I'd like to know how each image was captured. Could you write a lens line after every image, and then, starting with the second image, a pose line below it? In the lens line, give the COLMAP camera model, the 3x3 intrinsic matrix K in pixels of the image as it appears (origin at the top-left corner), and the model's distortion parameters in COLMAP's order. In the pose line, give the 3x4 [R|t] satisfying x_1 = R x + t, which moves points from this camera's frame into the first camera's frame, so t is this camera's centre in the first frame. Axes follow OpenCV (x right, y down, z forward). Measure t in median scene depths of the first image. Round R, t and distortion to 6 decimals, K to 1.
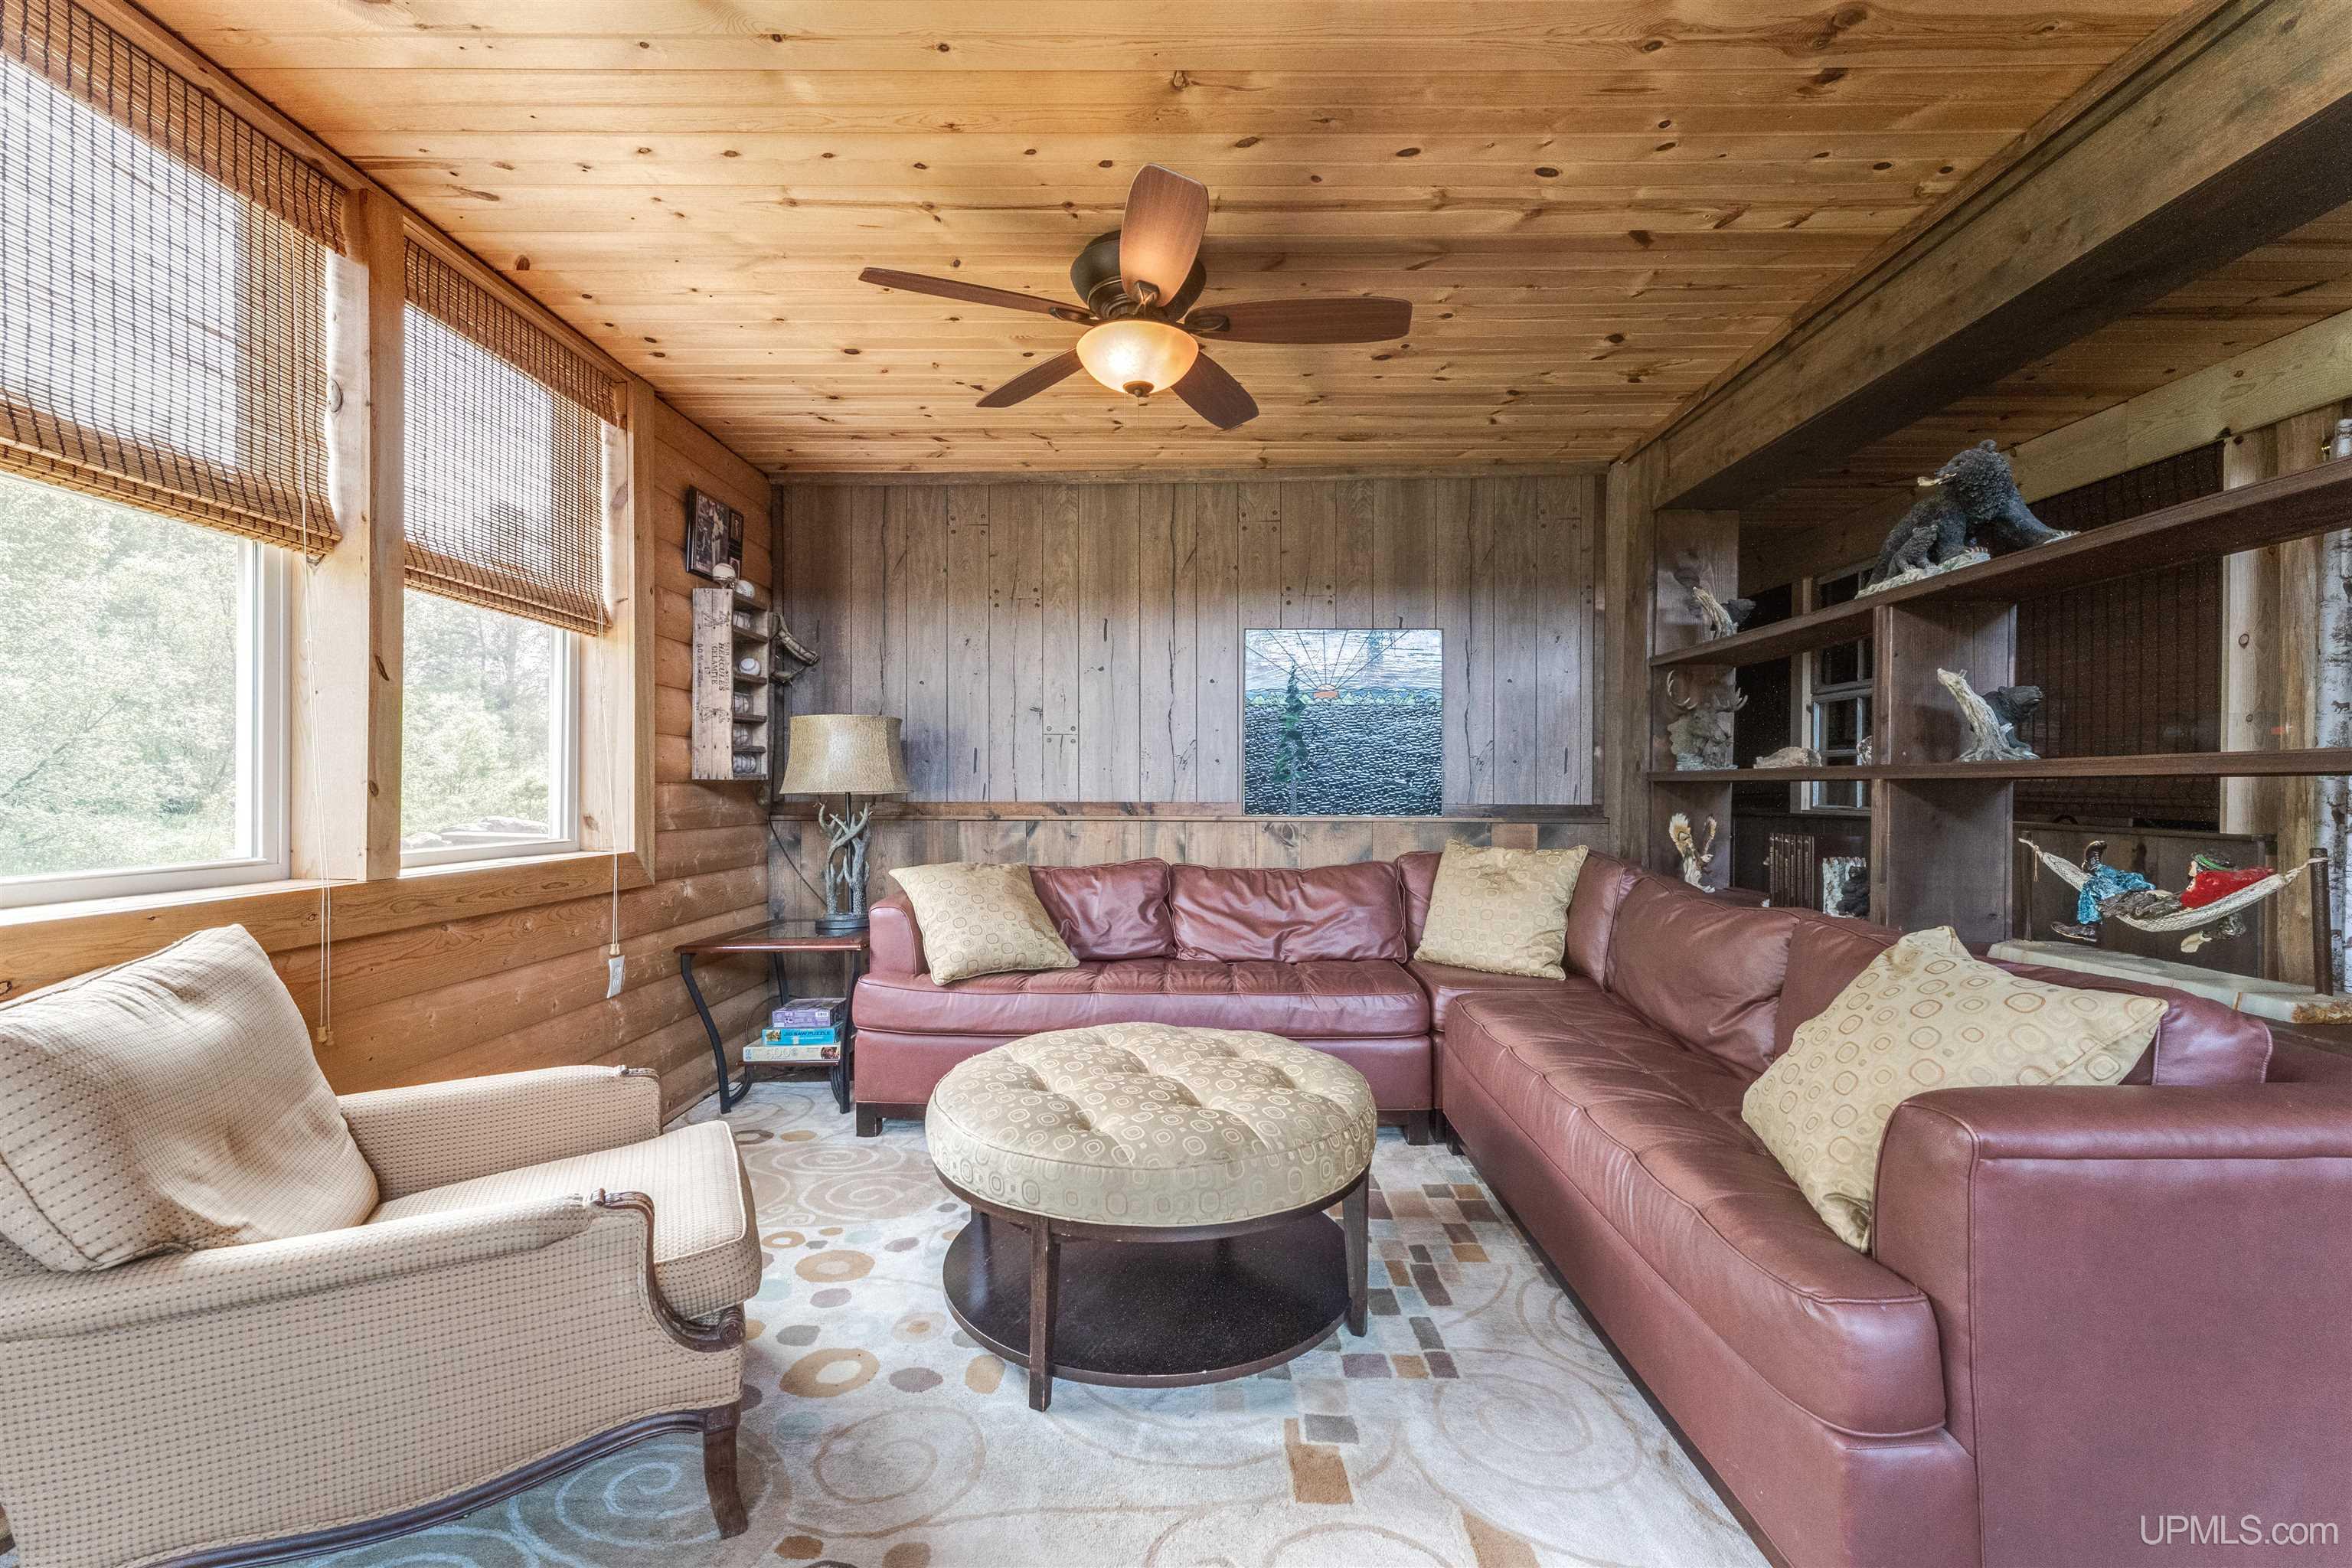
lens RADIAL K [[893.3, 0, 1189.1], [0, 893.3, 780.0], [0, 0, 1]] dist [0.001519, -0.000008]
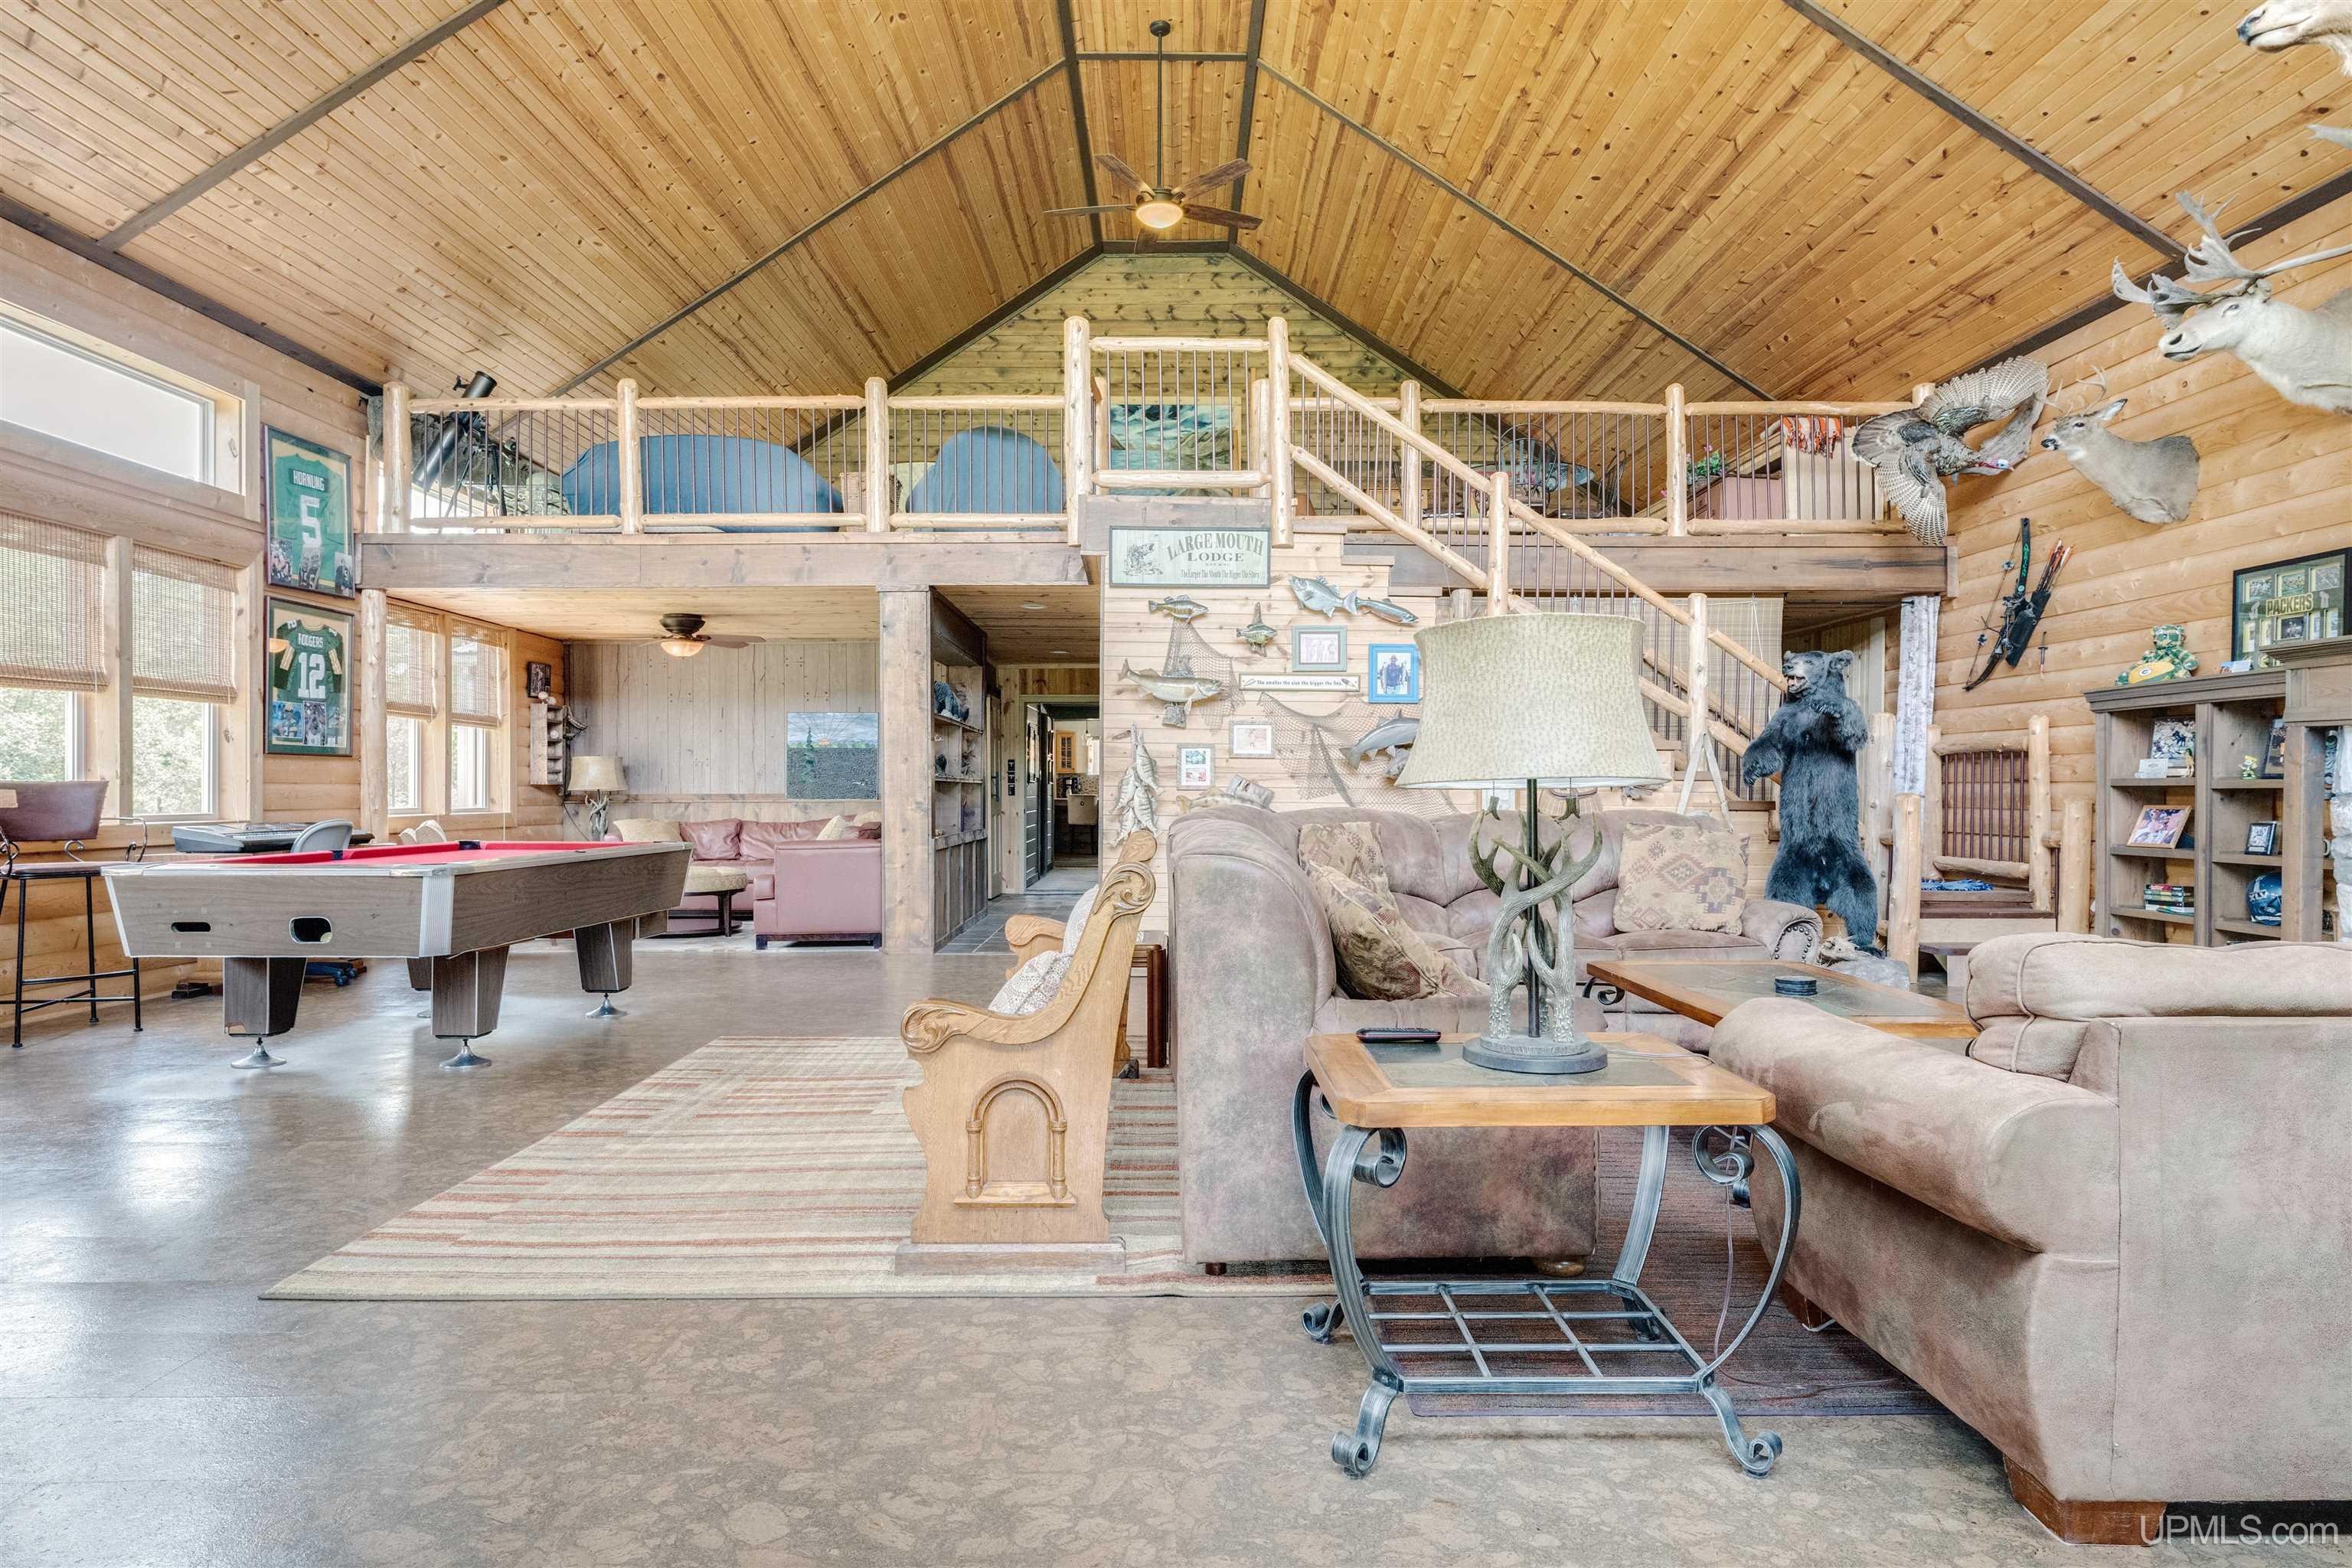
lens RADIAL K [[1248.1, 0, 1178.0], [0, 1248.1, 785.7], [0, 0, 1]] dist [-0.000227, 0.000769]
pose [[0.999684, -0.003757, 0.024874, 1.034784], [0.003584, 0.999969, 0.007007, -0.013427], [-0.024900, -0.006916, 0.999666, -2.258603]]
